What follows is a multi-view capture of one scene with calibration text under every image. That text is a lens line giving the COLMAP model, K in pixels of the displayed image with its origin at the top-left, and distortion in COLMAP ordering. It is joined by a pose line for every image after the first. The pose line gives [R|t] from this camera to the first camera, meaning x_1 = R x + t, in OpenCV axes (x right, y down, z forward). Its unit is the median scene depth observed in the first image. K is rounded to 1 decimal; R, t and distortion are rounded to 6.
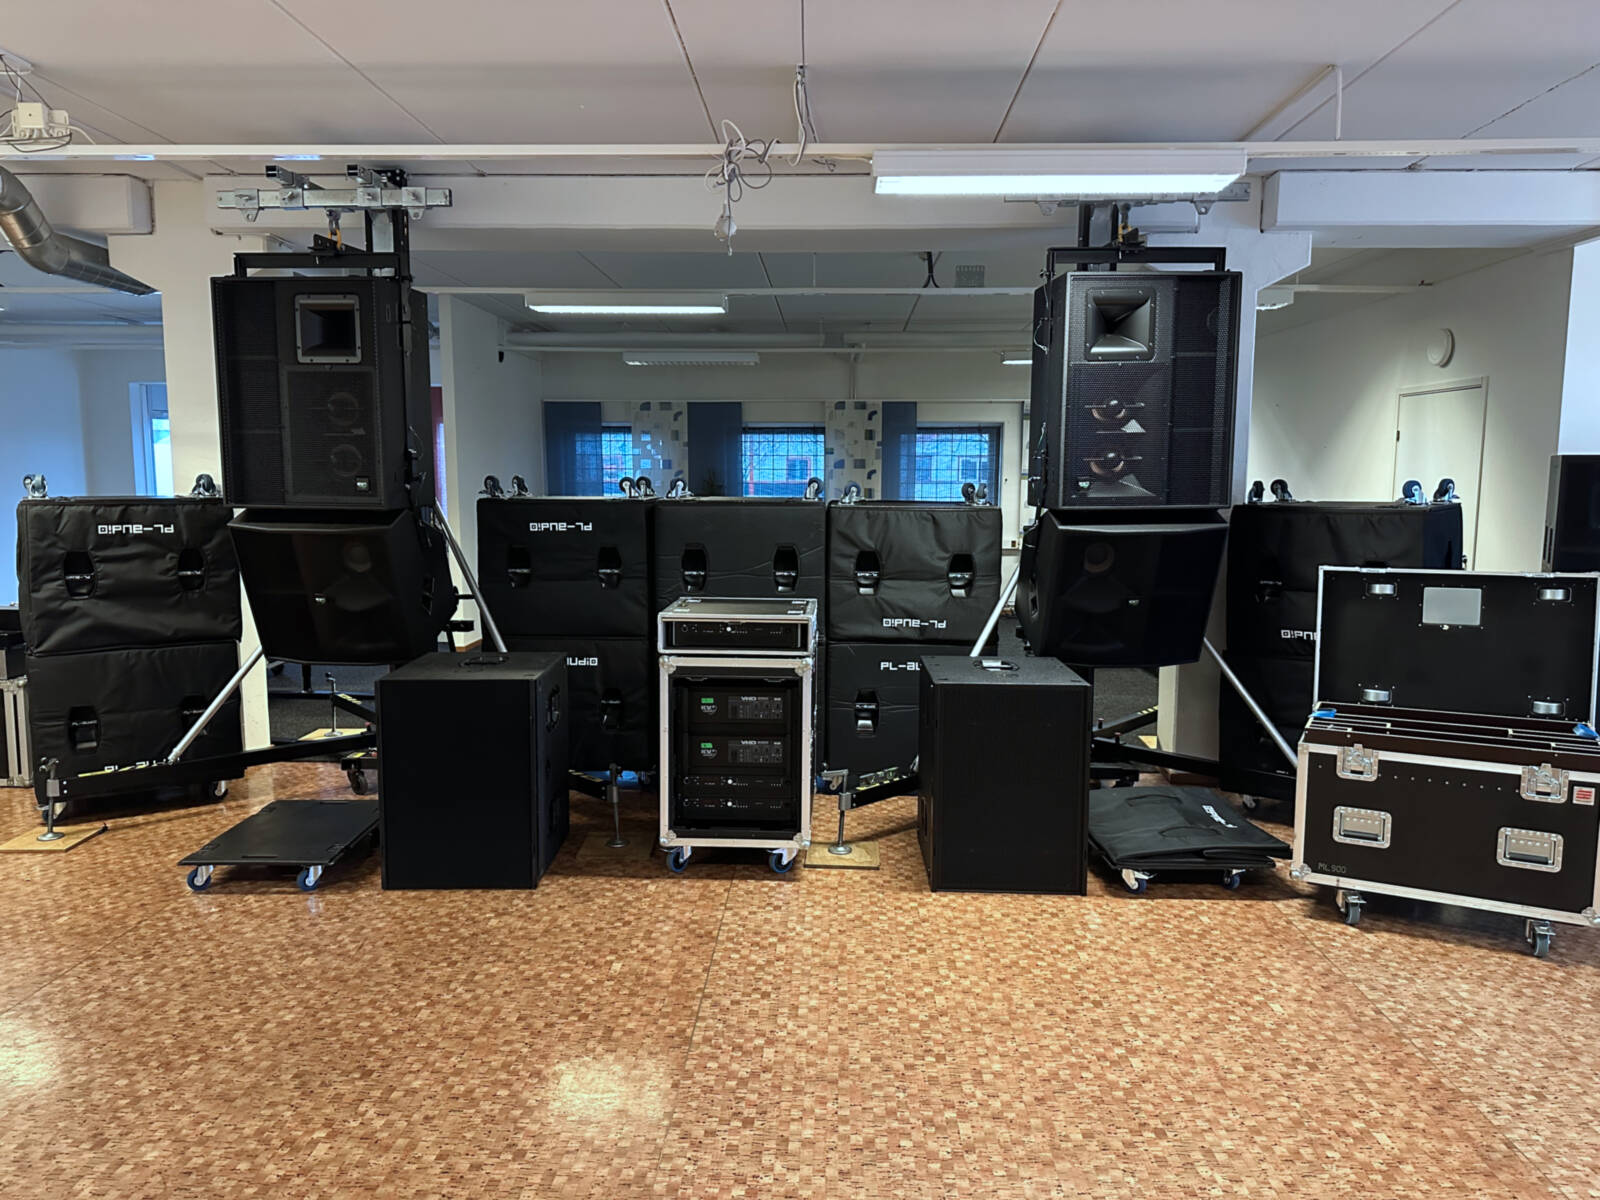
lens RADIAL K [[1131.5, 0, 802.8], [0, 1131.5, 598.0], [0, 0, 1]] dist [-0.007533, -0.000936]
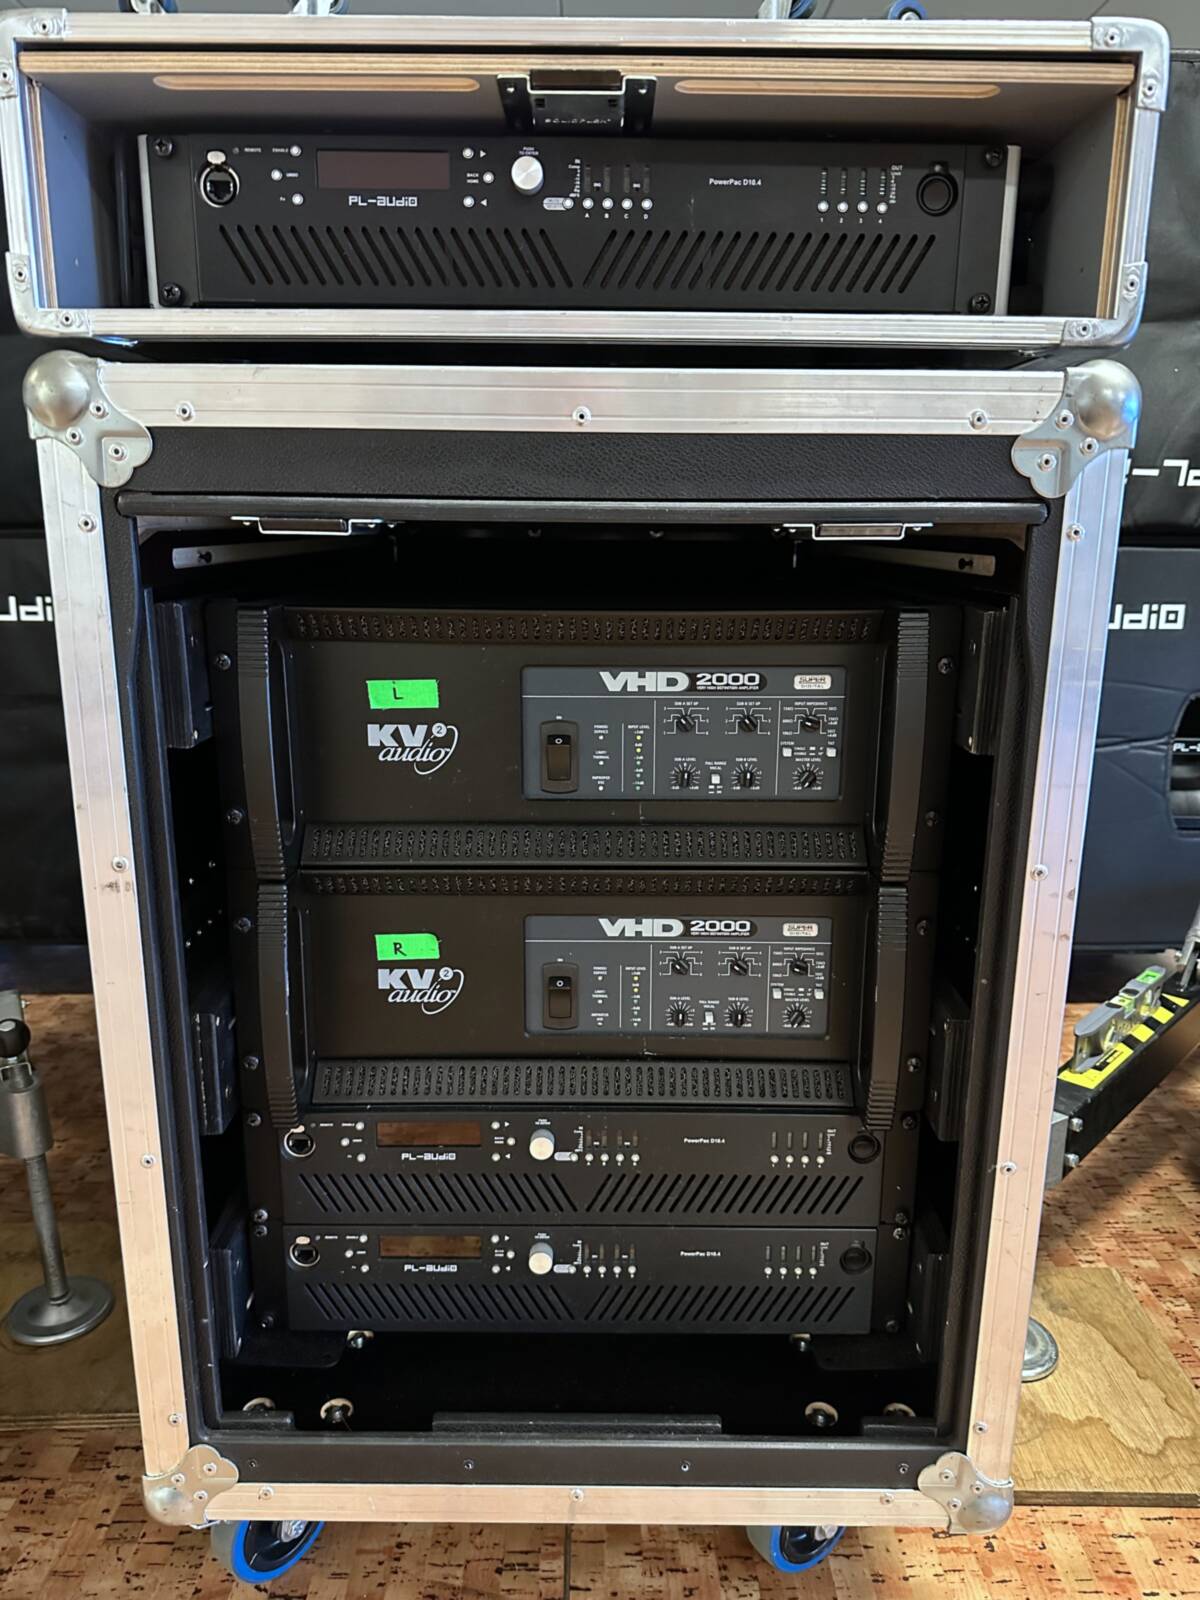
lens RADIAL K [[1131.5, 0, 604.6], [0, 1131.5, 801.5], [0, 0, 1]] dist [-0.007533, -0.000936]
pose [[0.999155, -0.011744, 0.039377, -0.062719], [0.007255, 0.993653, 0.112252, 0.090863], [-0.040445, -0.111872, 0.992899, 0.854856]]
